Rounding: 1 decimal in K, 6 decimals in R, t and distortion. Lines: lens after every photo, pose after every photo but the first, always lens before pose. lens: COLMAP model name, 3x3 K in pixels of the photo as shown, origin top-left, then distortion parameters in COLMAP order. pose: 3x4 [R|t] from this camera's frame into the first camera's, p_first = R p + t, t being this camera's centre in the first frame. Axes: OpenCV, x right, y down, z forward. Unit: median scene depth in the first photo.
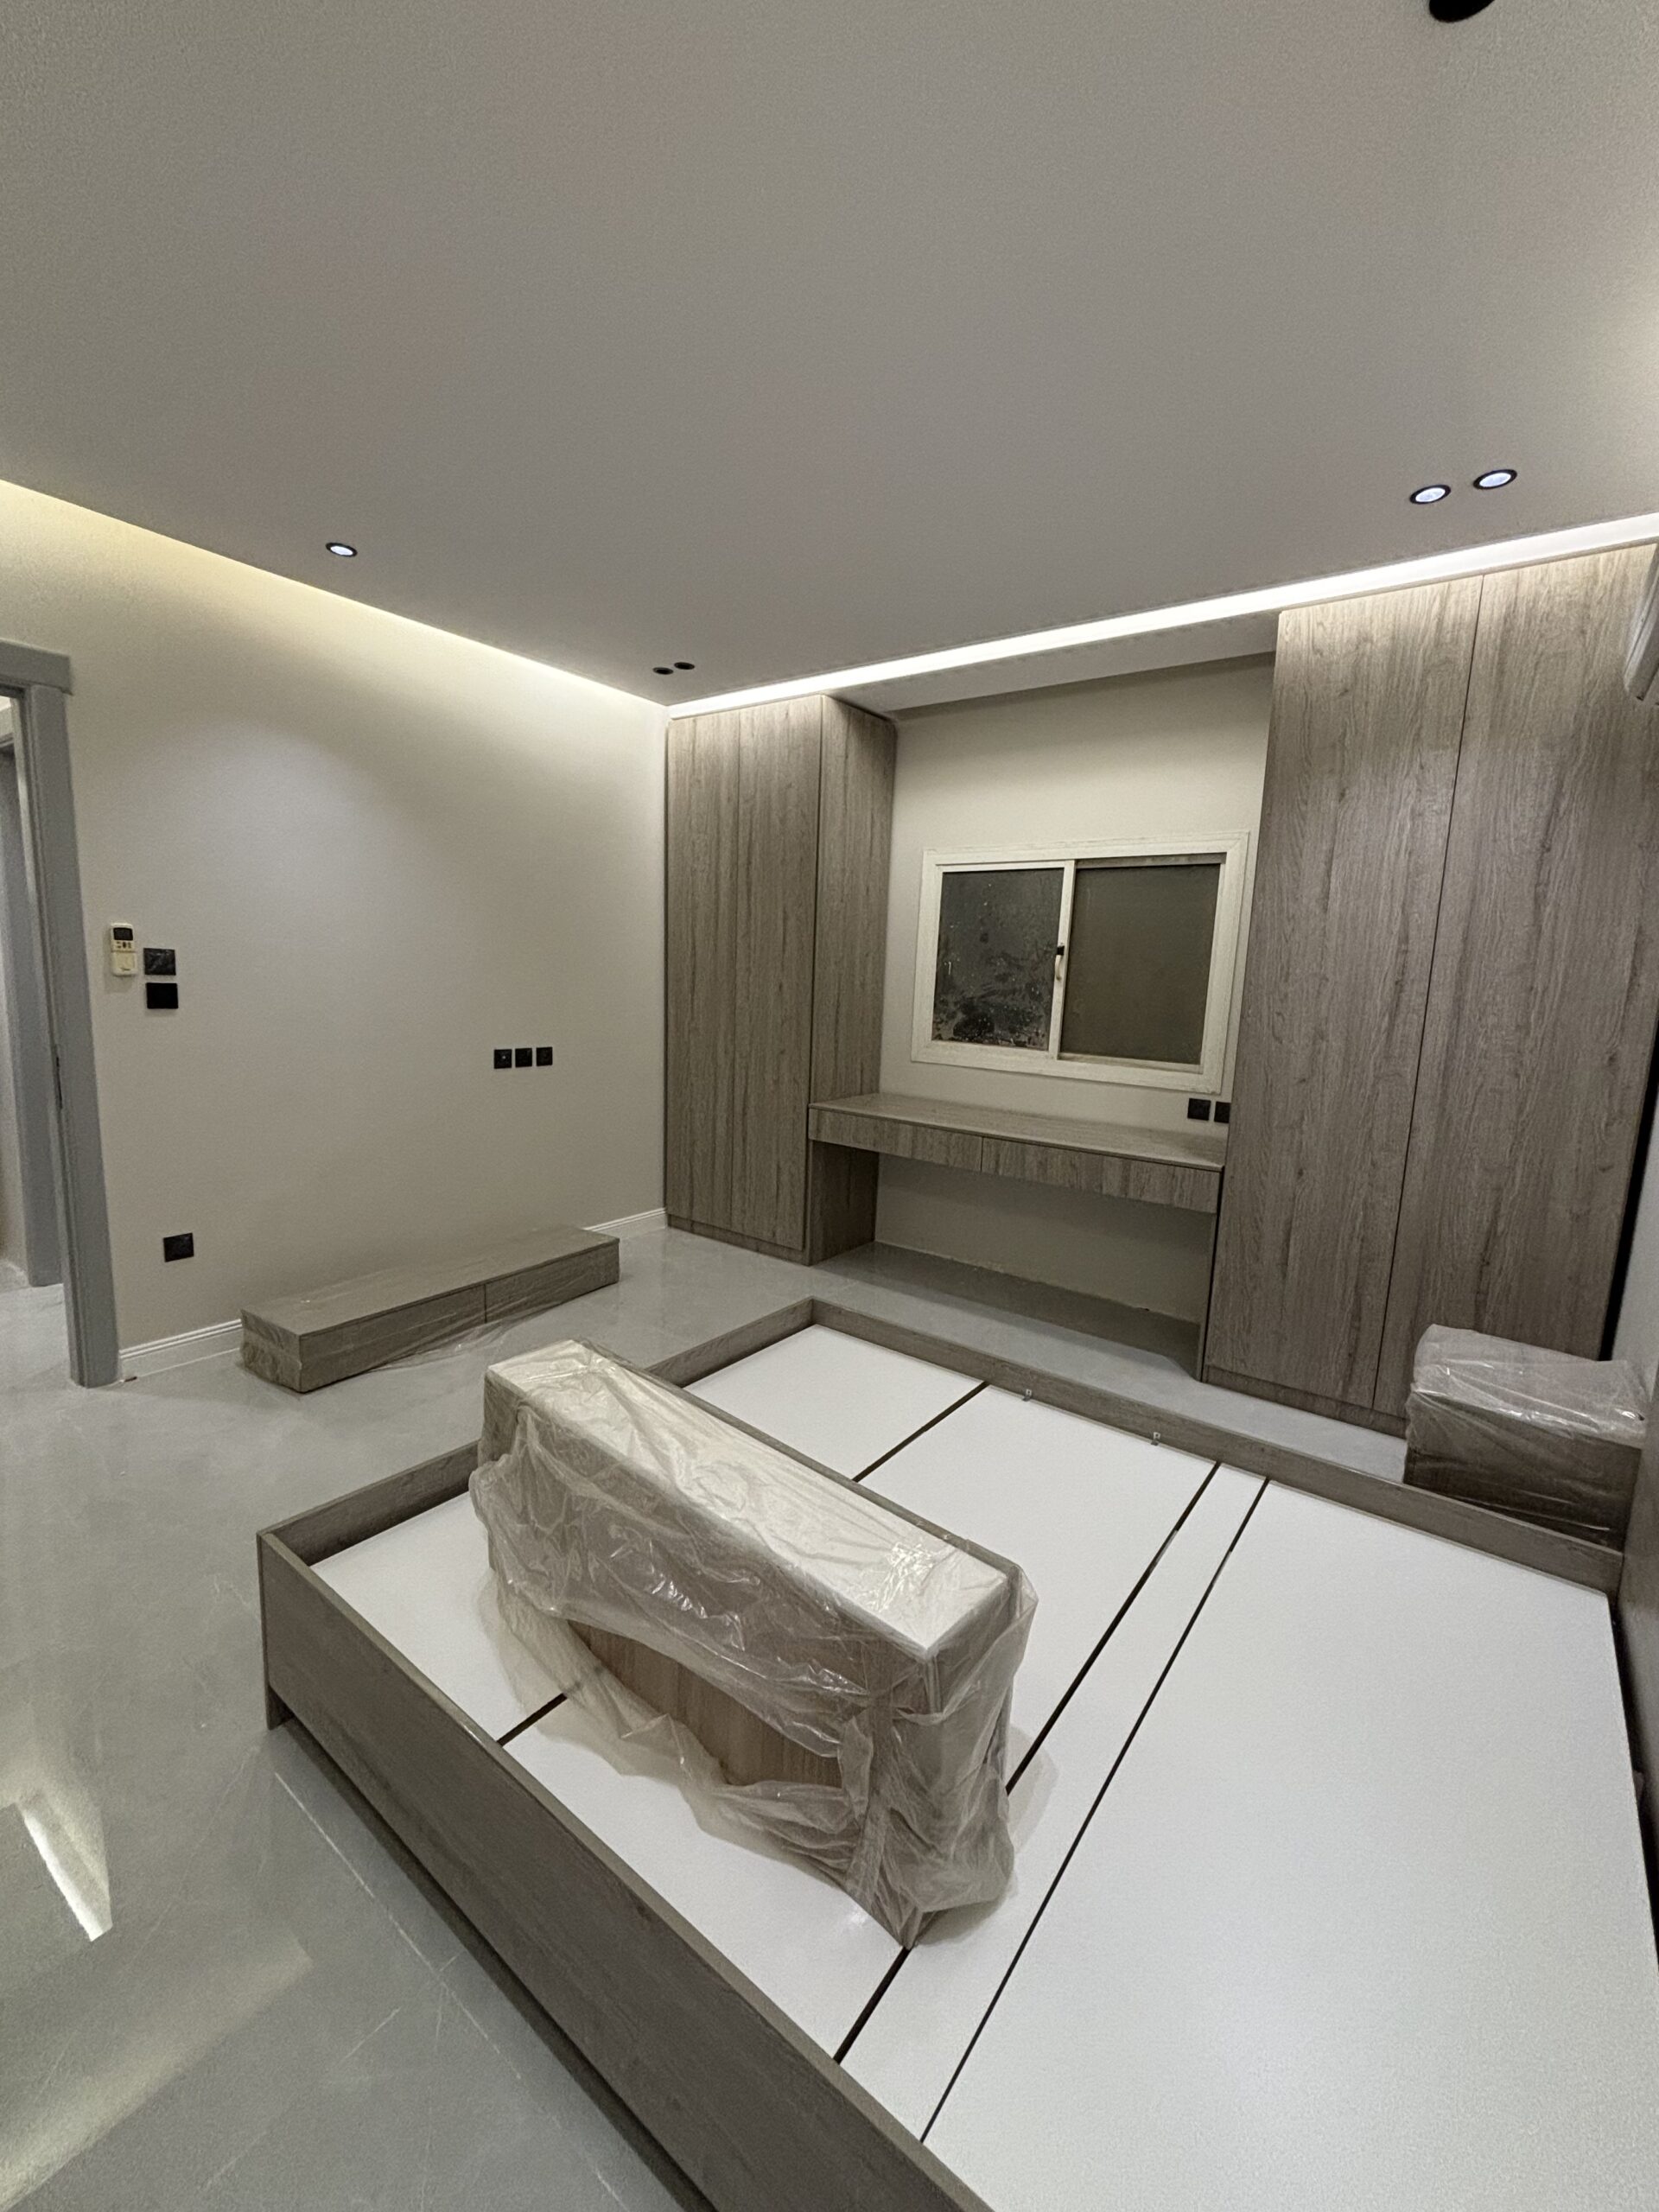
lens RADIAL K [[894.6, 0, 830.3], [0, 894.6, 1102.7], [0, 0, 1]] dist [0.004062, -0.001283]
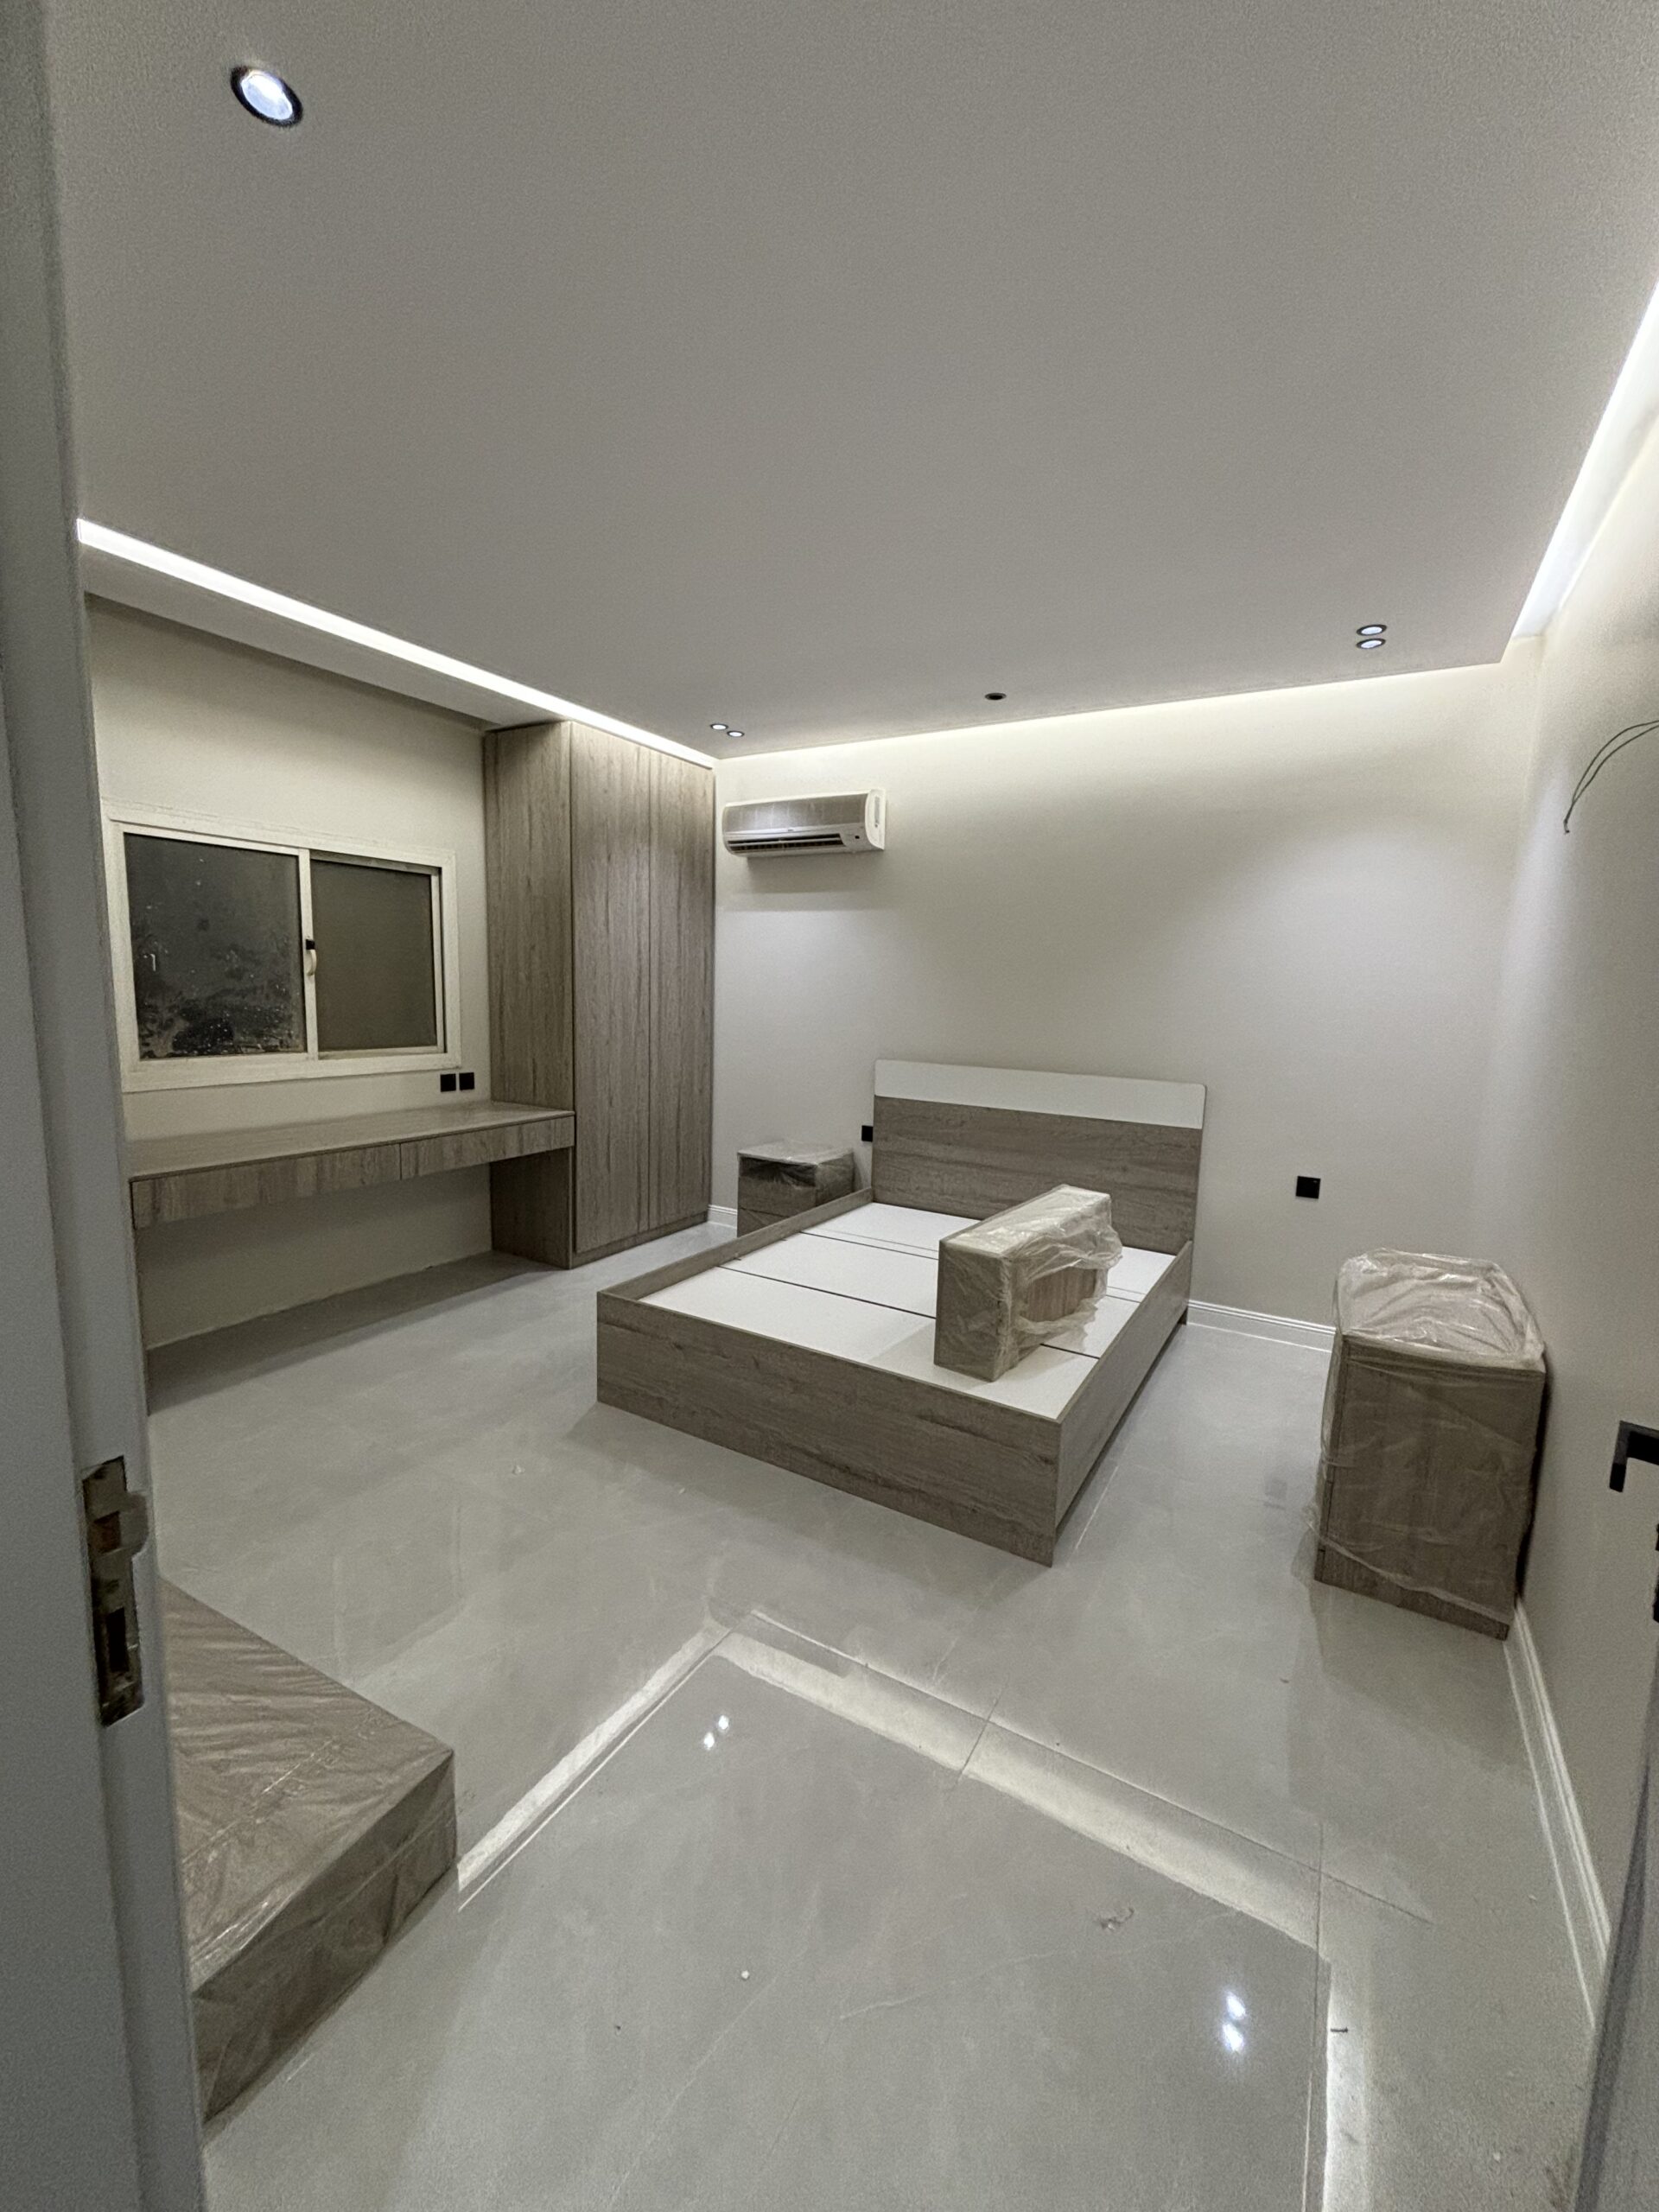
lens RADIAL K [[885.4, 0, 829.2], [0, 885.4, 1101.9], [0, 0, 1]] dist [0.001112, 0.000466]
pose [[-0.104468, -0.174930, 0.979023, -0.770323], [0.114070, 0.975805, 0.186527, -0.125025], [-0.987965, 0.131164, -0.081986, 0.581695]]
